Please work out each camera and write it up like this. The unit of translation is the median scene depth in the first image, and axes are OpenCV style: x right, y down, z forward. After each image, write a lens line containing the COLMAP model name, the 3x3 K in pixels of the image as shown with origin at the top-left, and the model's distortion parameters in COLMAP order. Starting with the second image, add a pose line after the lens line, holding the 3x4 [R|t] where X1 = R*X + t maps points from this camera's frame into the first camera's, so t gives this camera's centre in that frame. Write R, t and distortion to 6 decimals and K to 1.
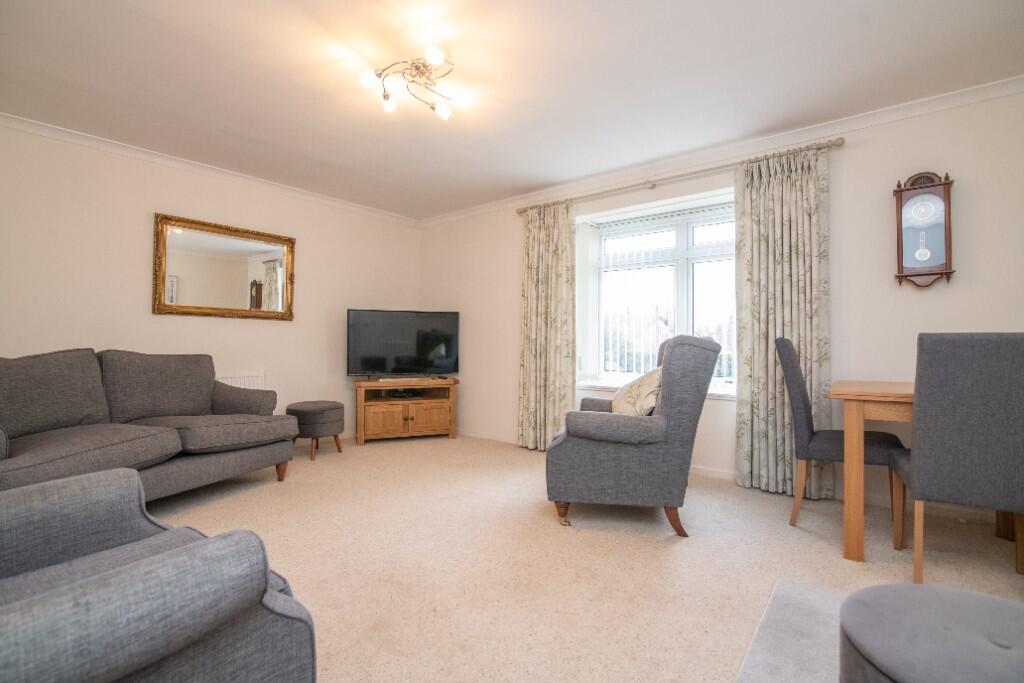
lens RADIAL K [[481.4, 0, 512.7], [0, 481.4, 328.8], [0, 0, 1]] dist [0.001937, -0.000065]
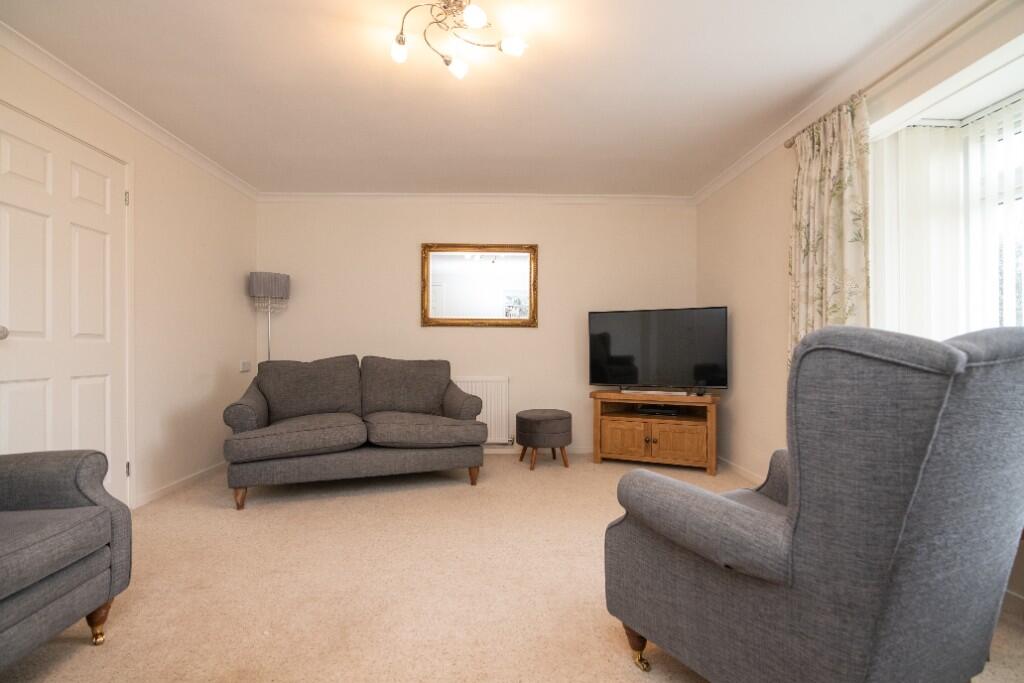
lens RADIAL K [[480.5, 0, 512.0], [0, 480.5, 341.5], [0, 0, 1]] dist [-0.011569, -0.000602]
pose [[0.653948, -0.018959, -0.756302, 0.268696], [0.030207, 0.999543, 0.001062, 0.010599], [0.755936, -0.023540, 0.654222, 0.311469]]
